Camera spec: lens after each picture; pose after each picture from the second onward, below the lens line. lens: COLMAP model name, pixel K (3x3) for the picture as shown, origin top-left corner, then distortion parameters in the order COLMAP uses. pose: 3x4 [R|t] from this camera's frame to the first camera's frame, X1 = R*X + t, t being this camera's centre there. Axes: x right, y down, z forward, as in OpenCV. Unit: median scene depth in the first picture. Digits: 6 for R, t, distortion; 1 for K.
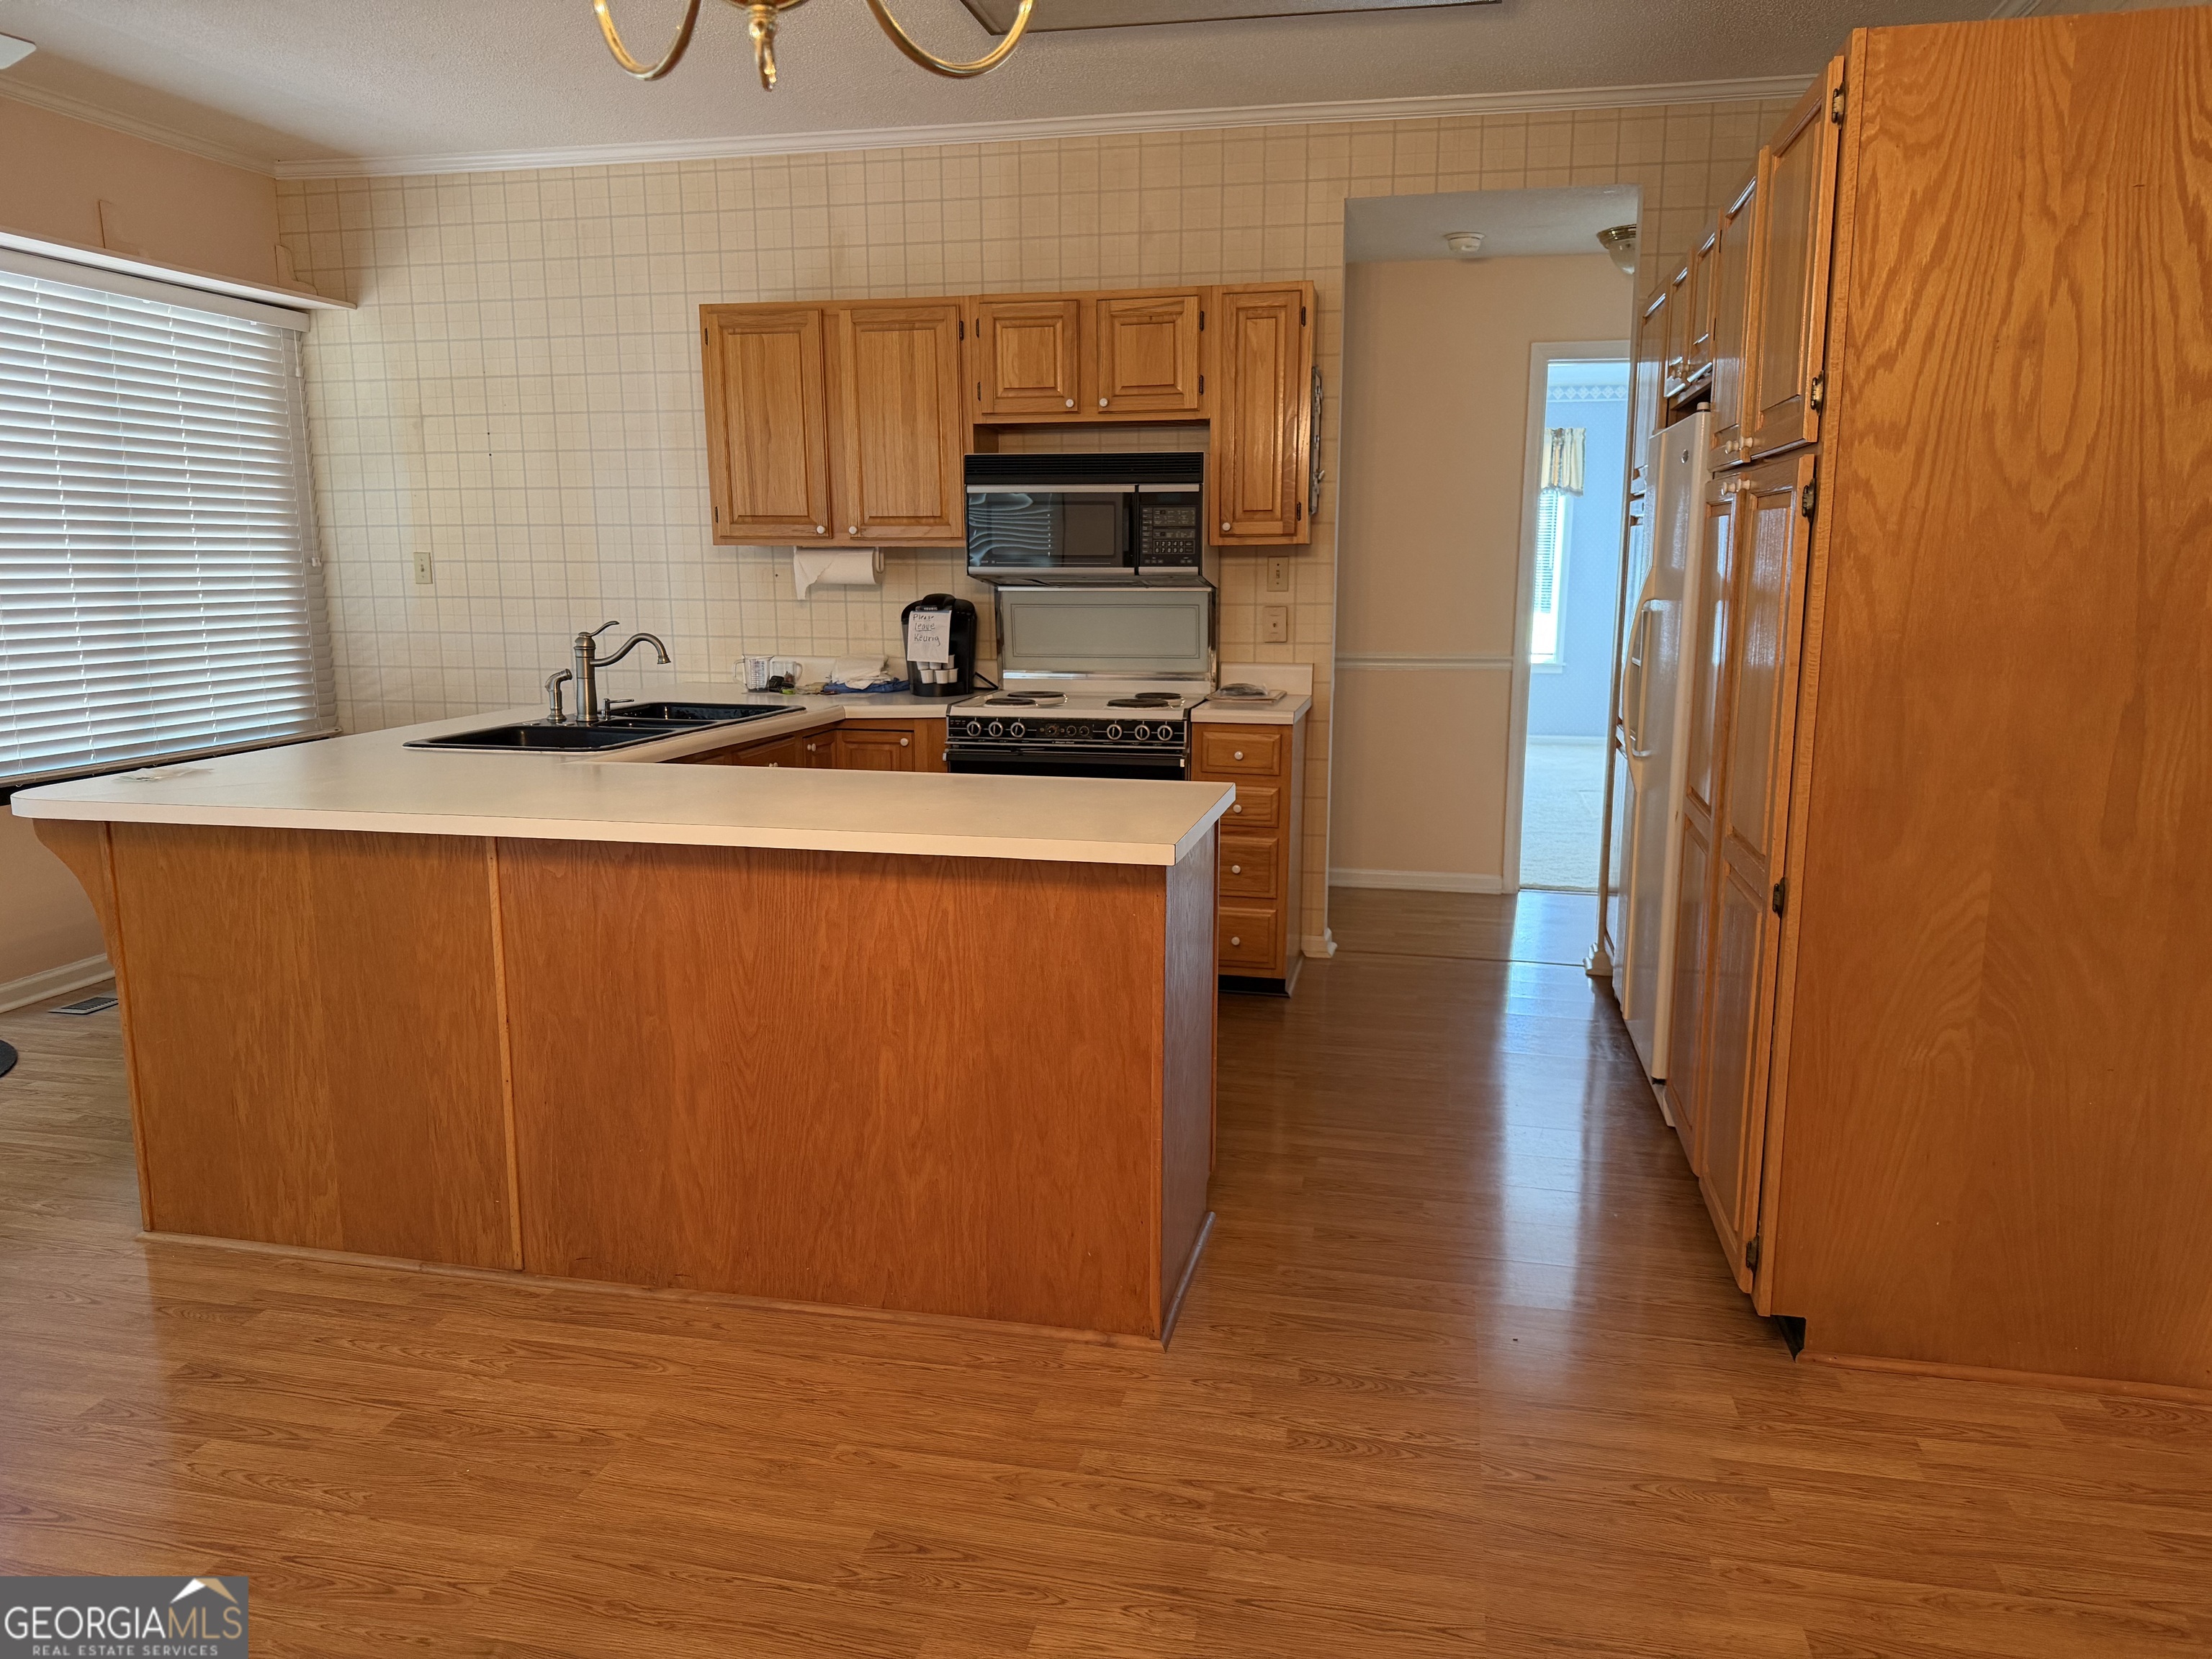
lens RADIAL K [[1549.9, 0, 1042.7], [0, 1549.9, 838.9], [0, 0, 1]] dist [0.071715, -0.124628]
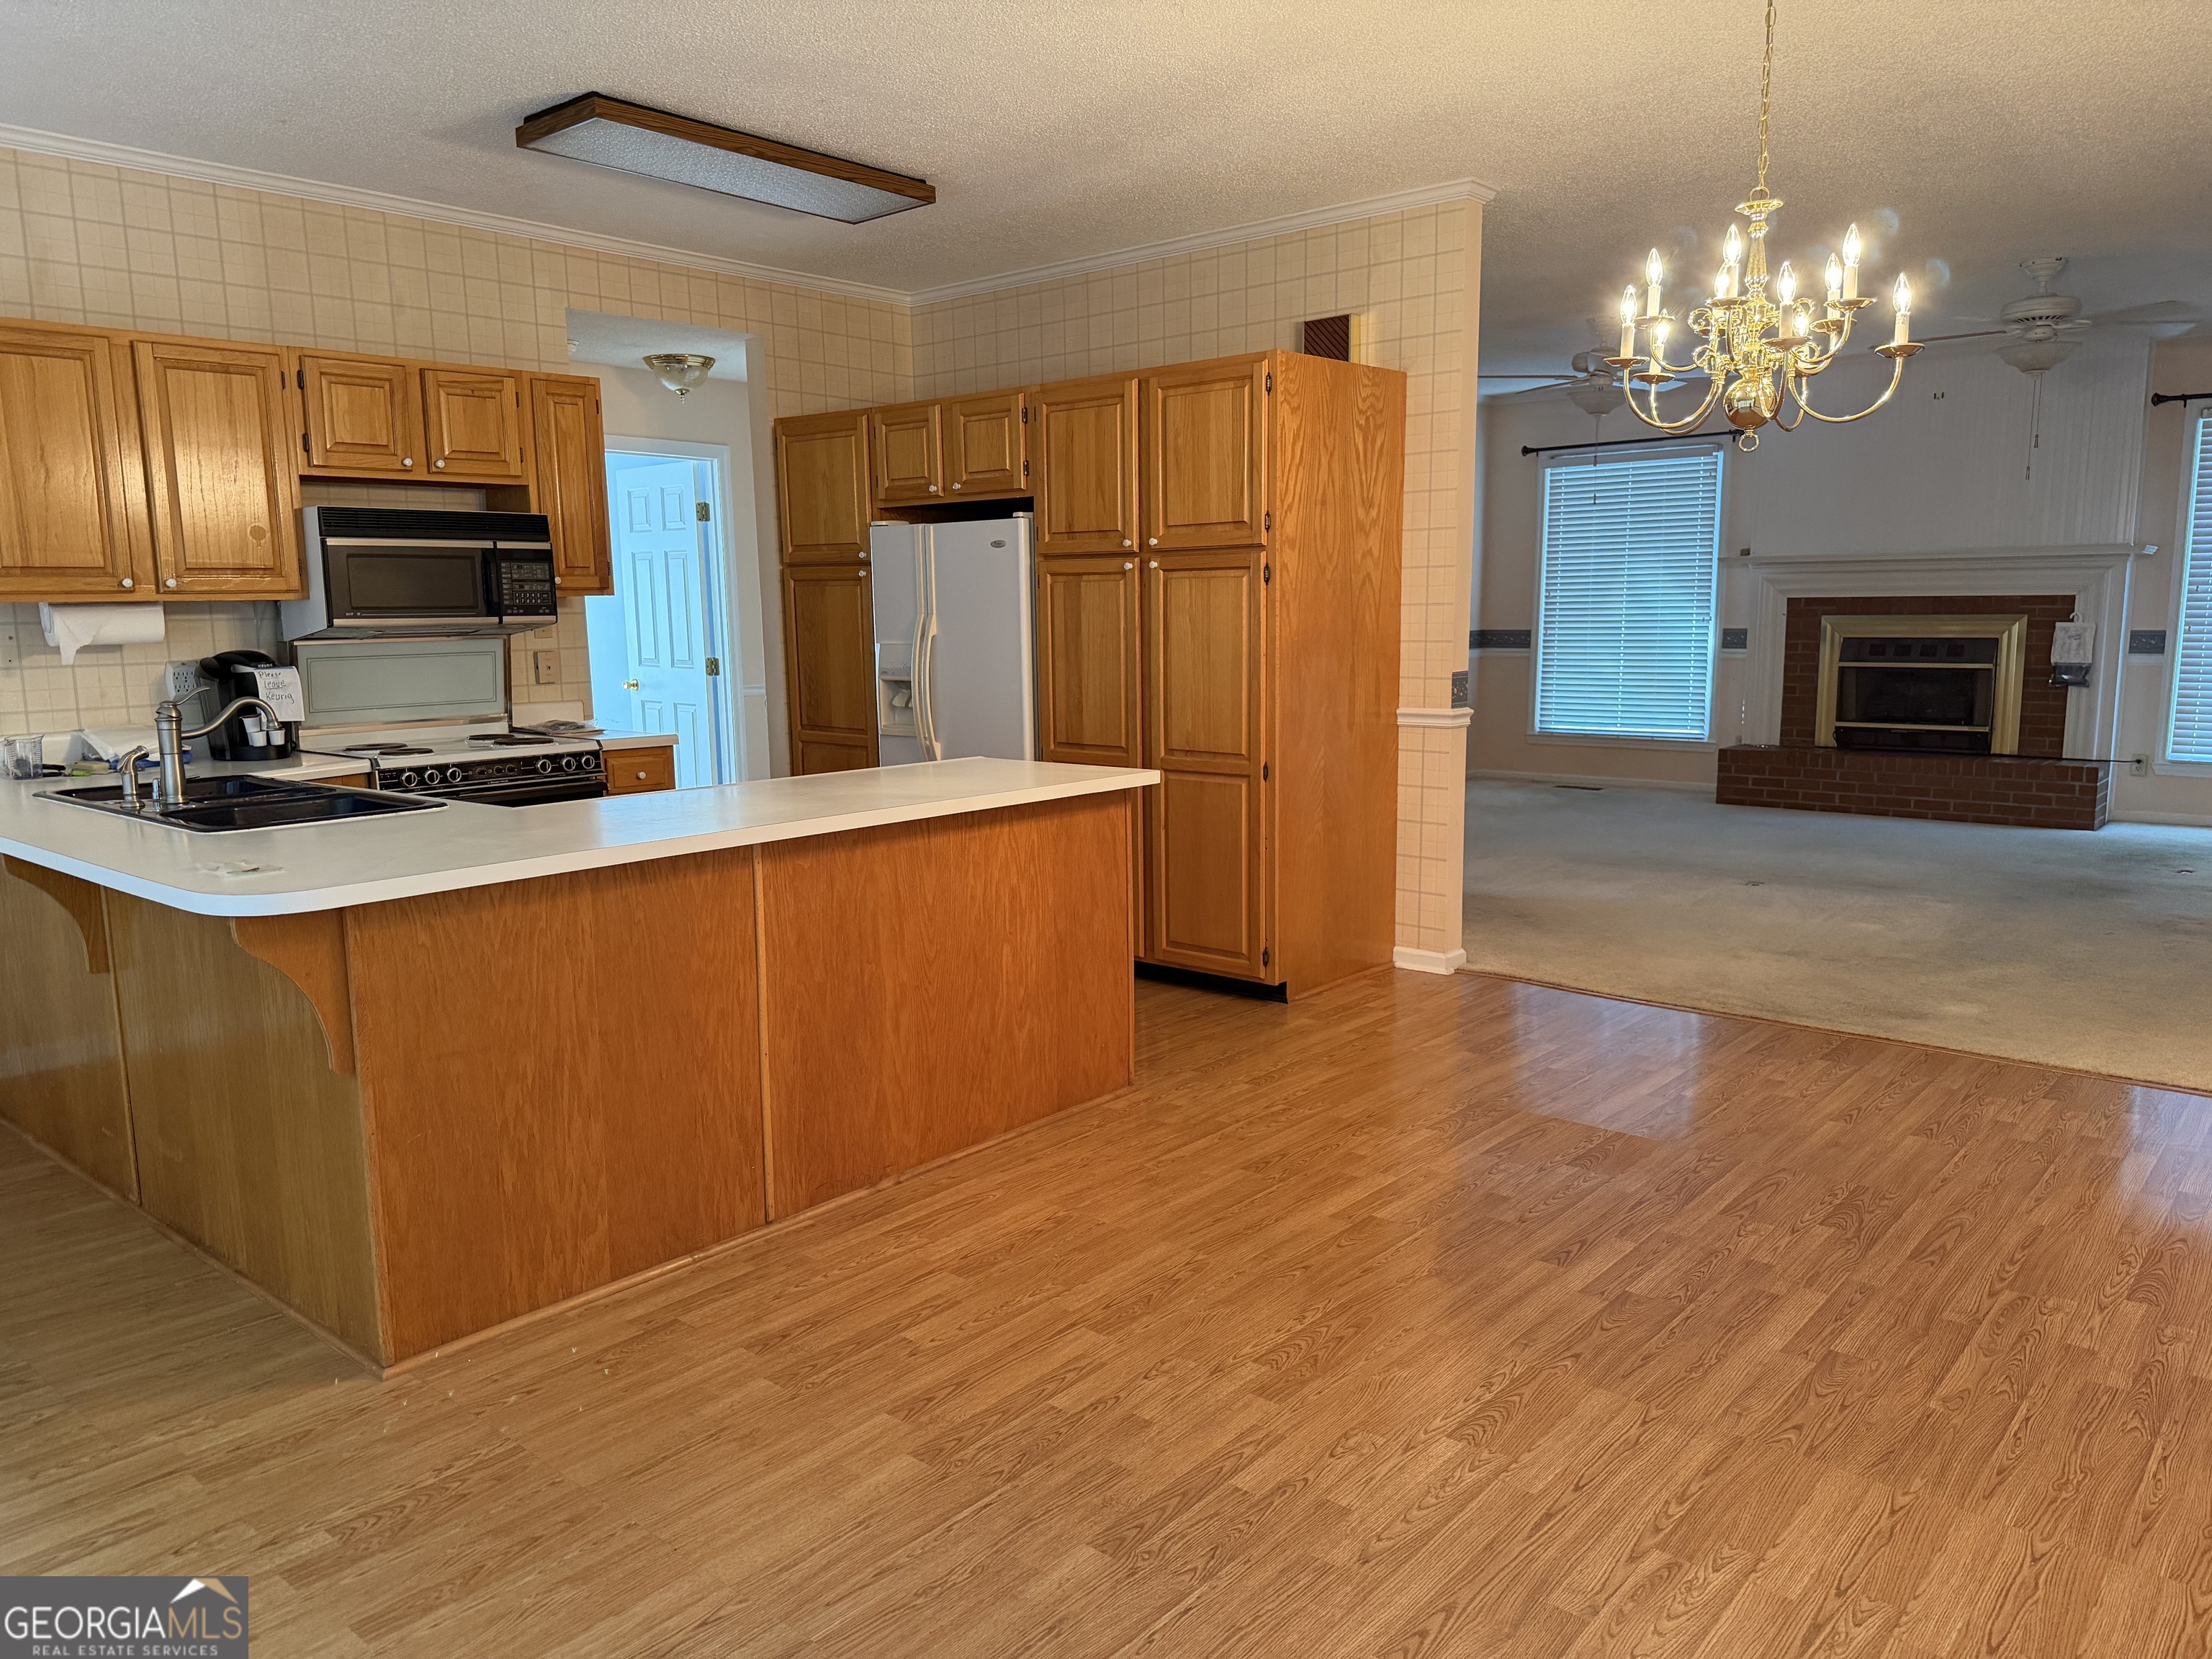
lens RADIAL K [[1543.8, 0, 1124.8], [0, 1543.8, 849.0], [0, 0, 1]] dist [0.142276, -0.270893]
pose [[0.465111, -0.143681, 0.873514, -1.190067], [0.169893, 0.982886, 0.071210, -0.032567], [-0.868797, 0.115283, 0.481562, 0.186527]]
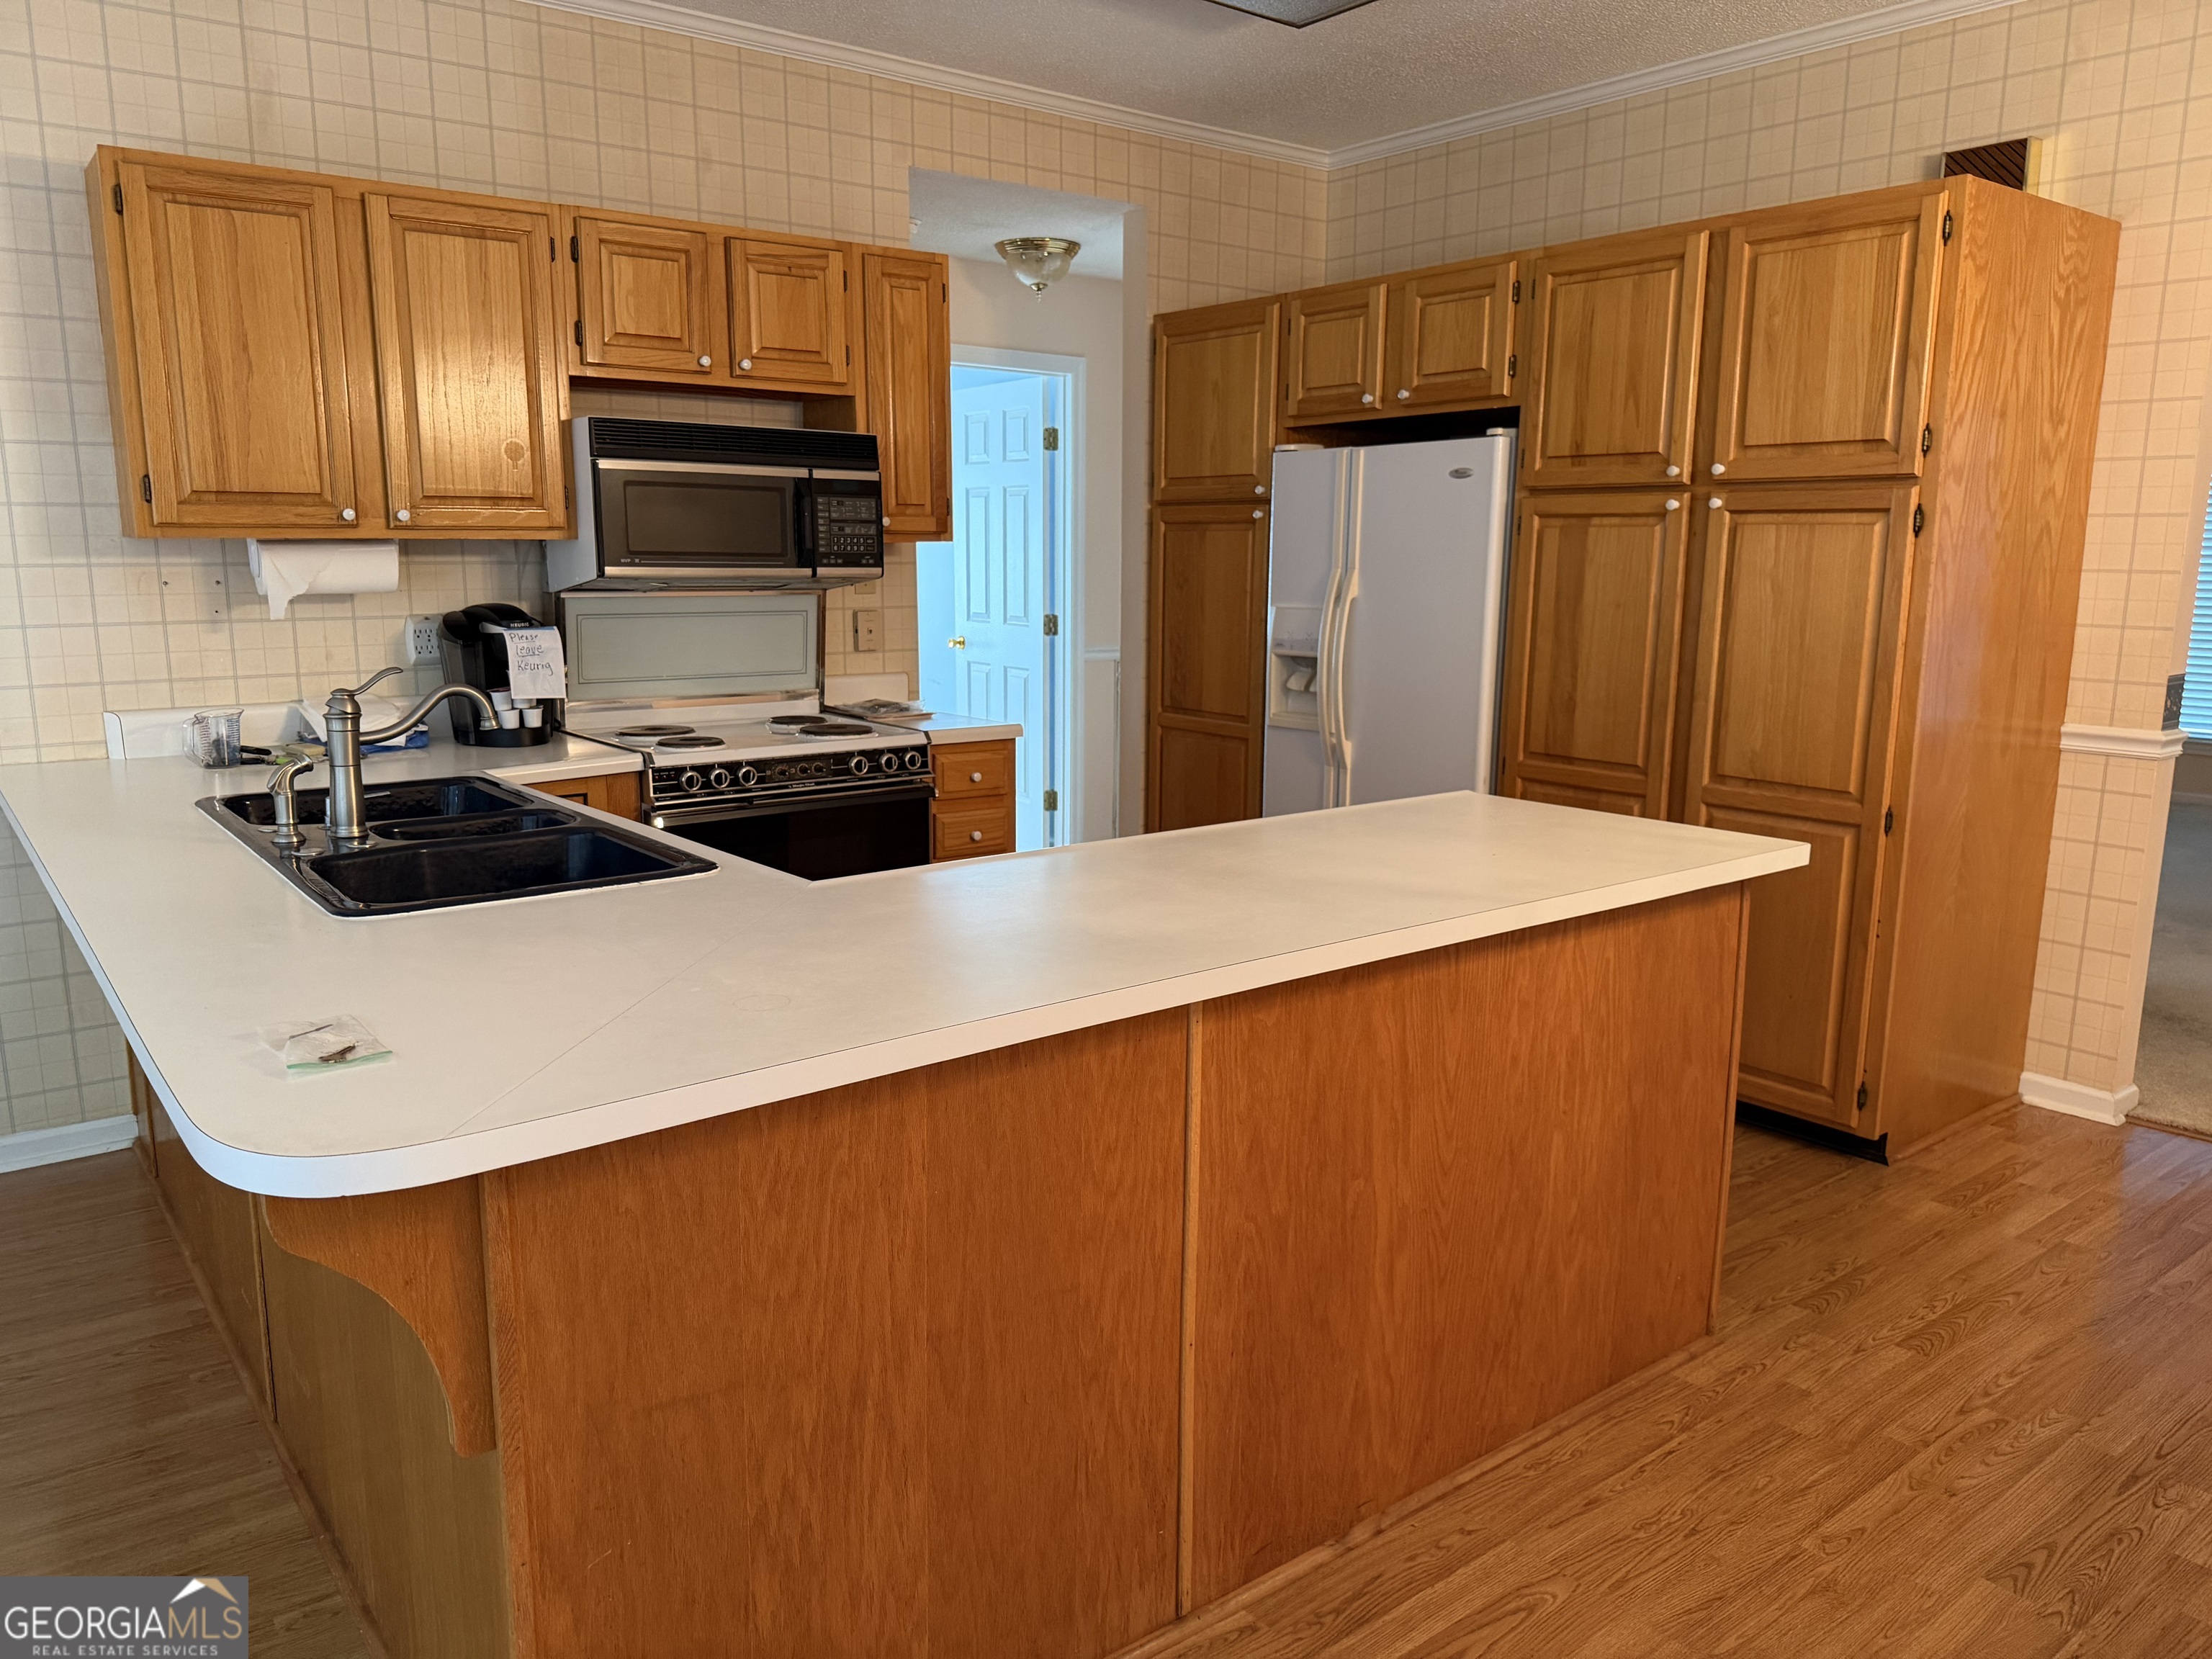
lens RADIAL K [[1562.1, 0, 1104.5], [0, 1562.1, 853.6], [0, 0, 1]] dist [0.054096, -0.112579]
pose [[0.634632, -0.145929, 0.758911, -0.836289], [0.134012, 0.987913, 0.077896, -0.112091], [-0.761106, 0.052268, 0.646518, 0.568121]]
